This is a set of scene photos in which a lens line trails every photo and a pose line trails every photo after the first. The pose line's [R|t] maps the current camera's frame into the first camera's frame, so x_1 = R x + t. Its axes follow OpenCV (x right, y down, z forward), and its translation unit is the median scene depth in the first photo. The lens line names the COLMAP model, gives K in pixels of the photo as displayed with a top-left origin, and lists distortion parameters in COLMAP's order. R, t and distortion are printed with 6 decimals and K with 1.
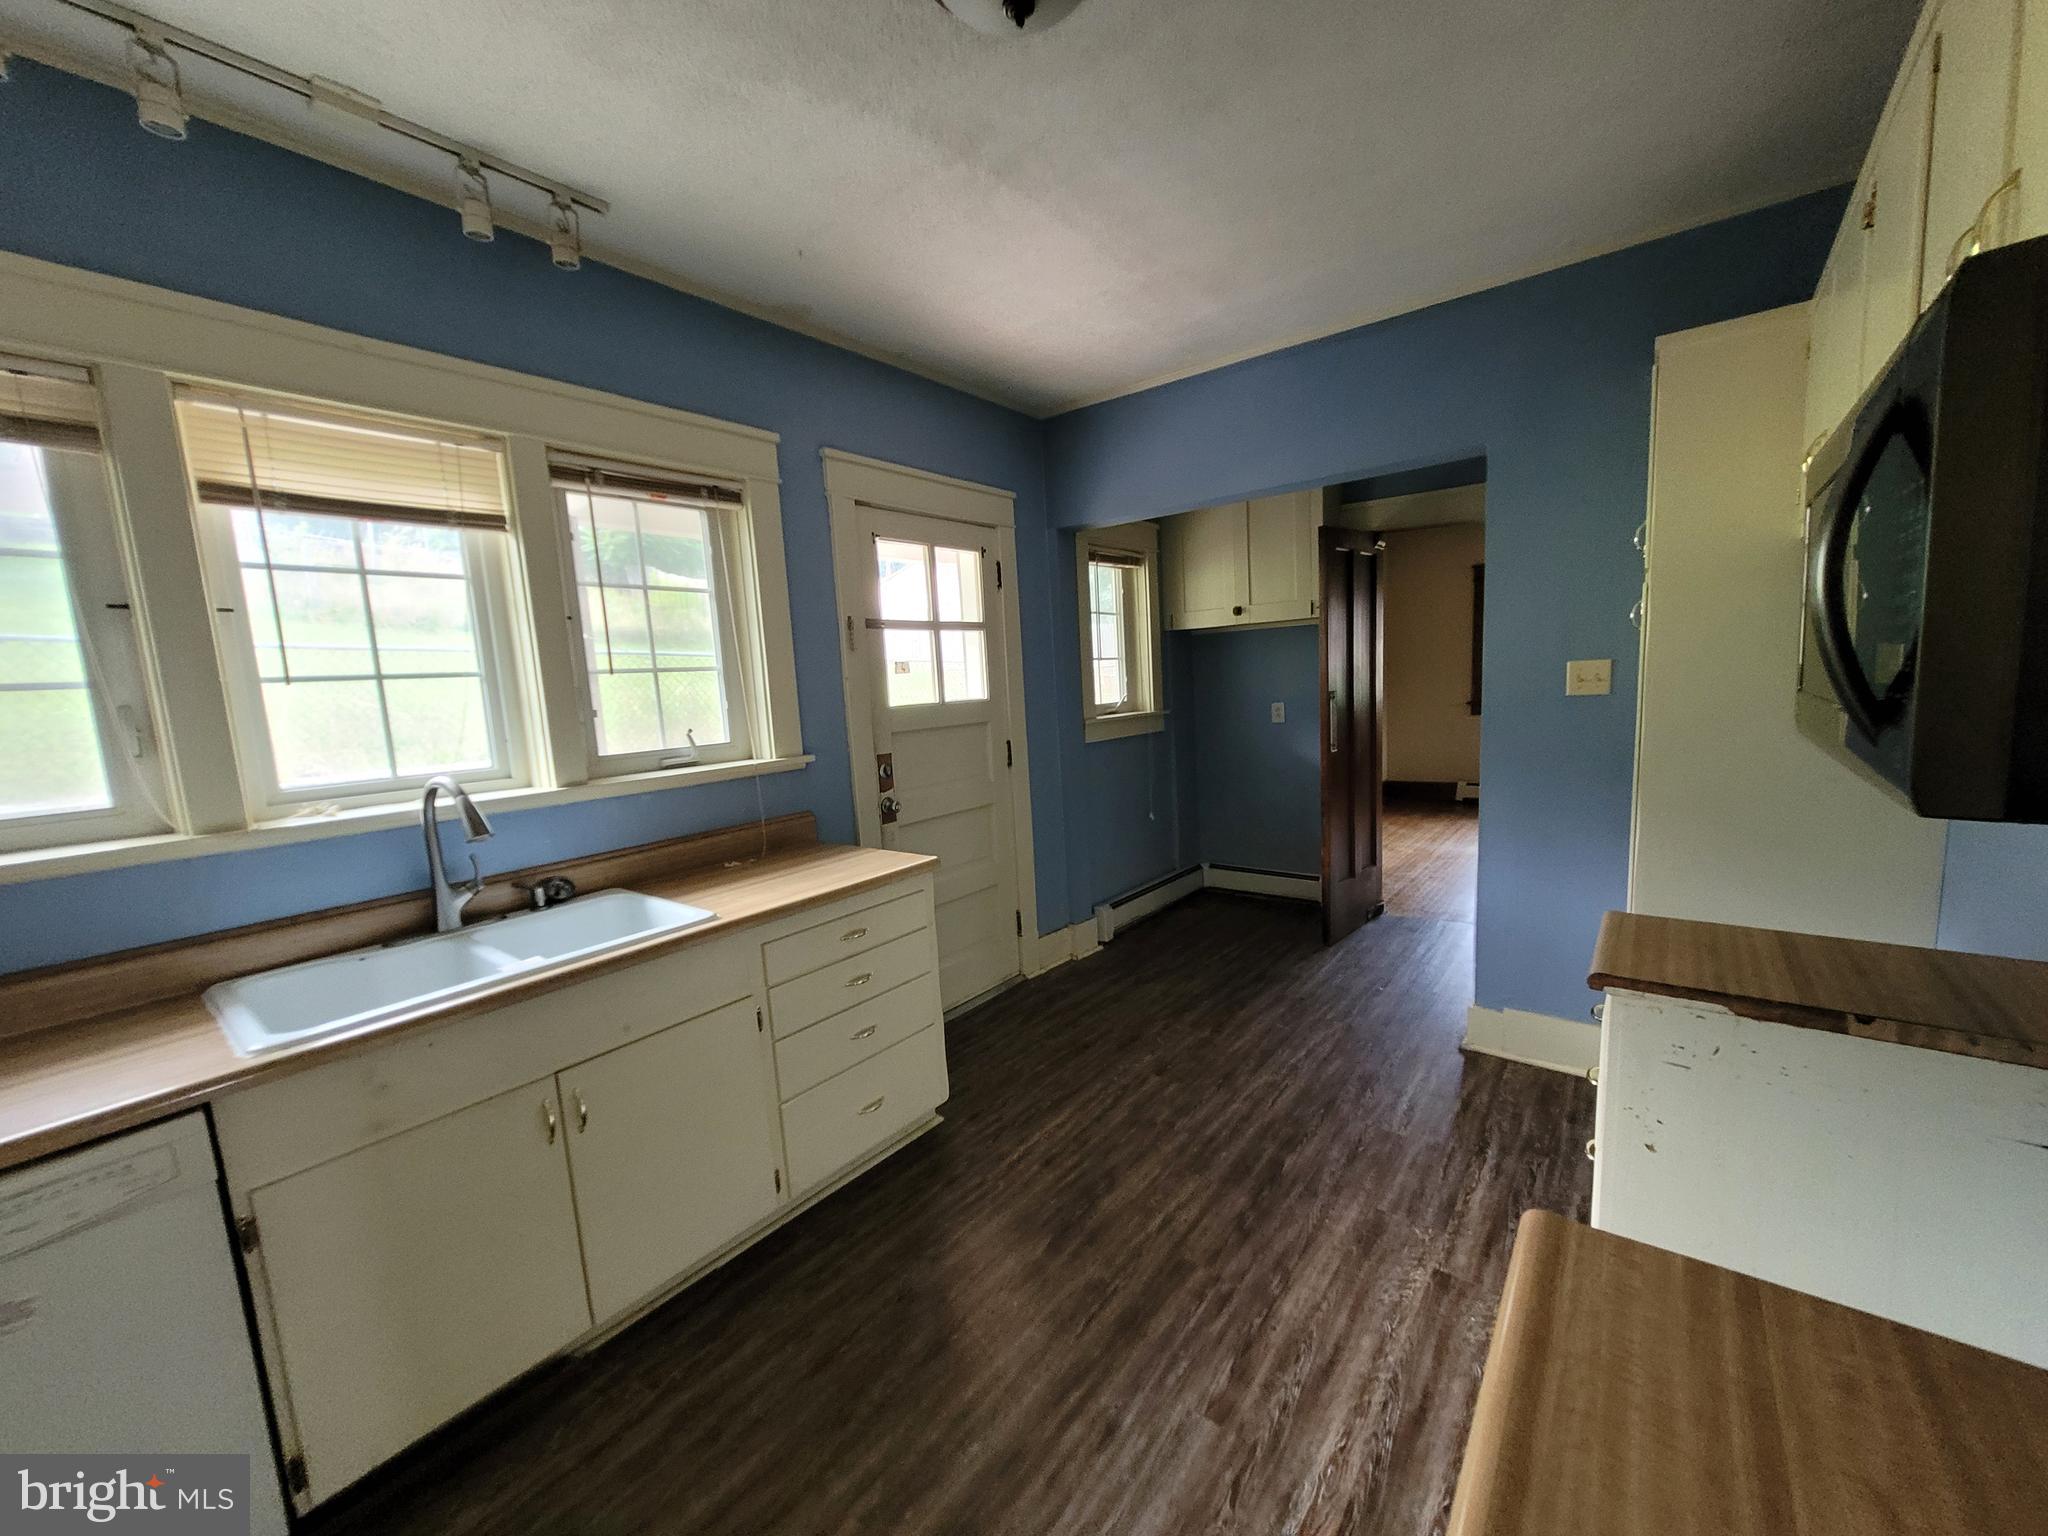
lens RADIAL K [[794.1, 0, 1023.5], [0, 794.1, 780.3], [0, 0, 1]] dist [0.000393, -0.000005]
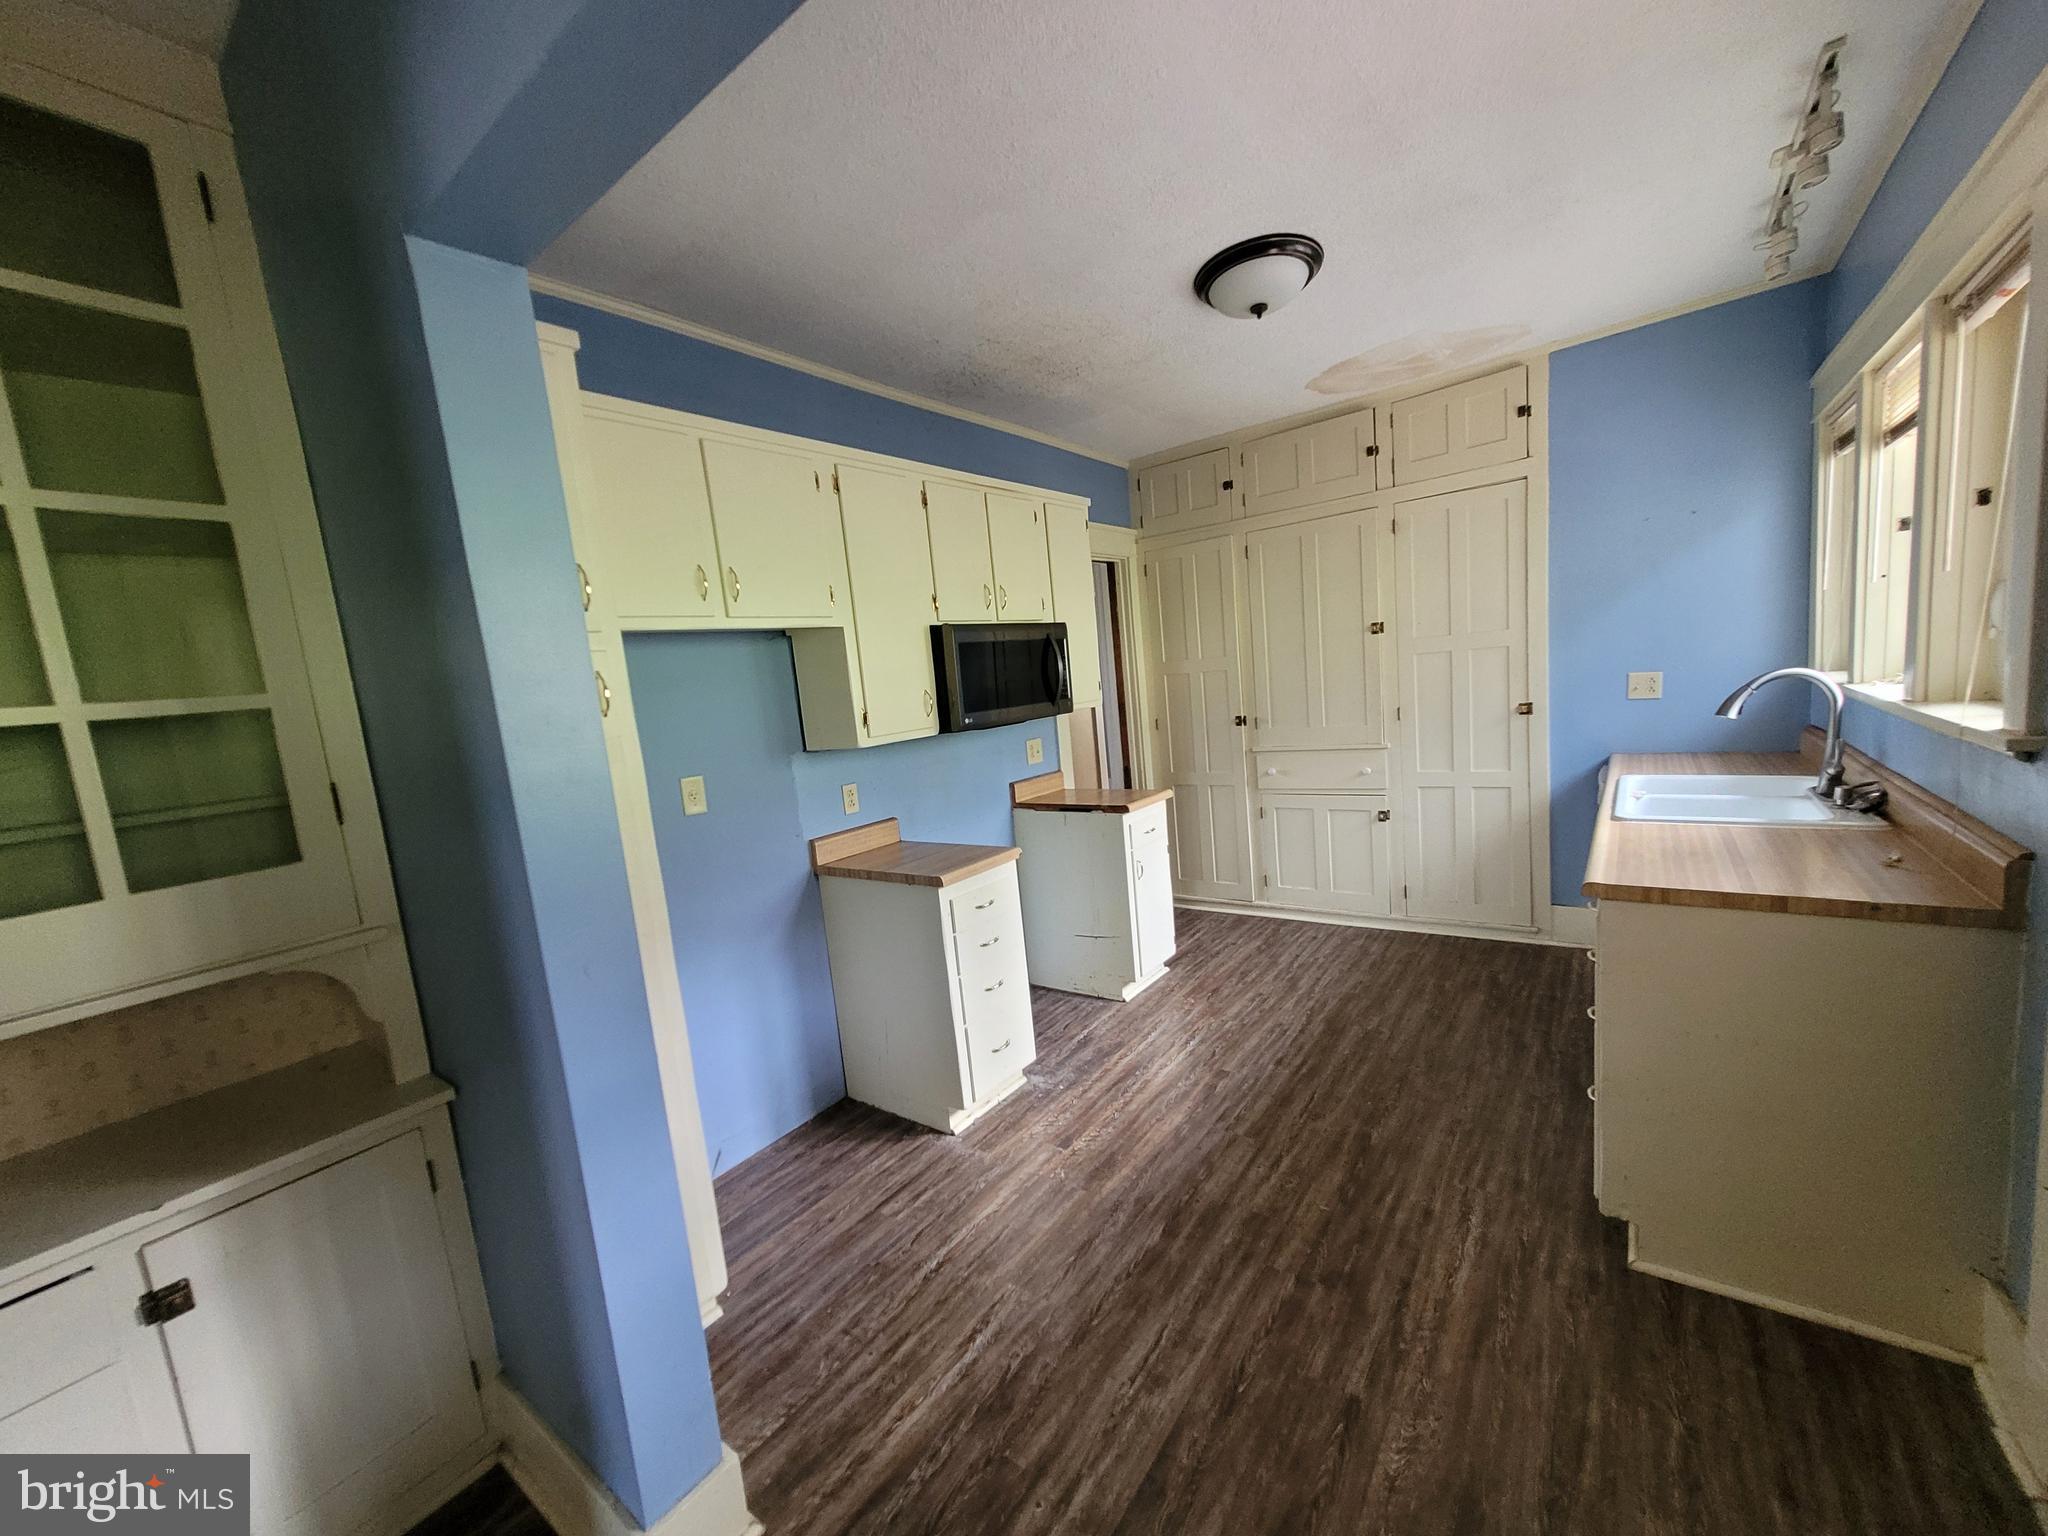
lens RADIAL K [[794.1, 0, 1023.5], [0, 794.1, 780.3], [0, 0, 1]] dist [0.000393, -0.000005]
pose [[-0.987766, 0.155734, -0.008104, 0.465471], [0.148476, 0.955080, 0.256469, -0.303647], [0.047680, 0.252128, -0.966518, 1.969641]]
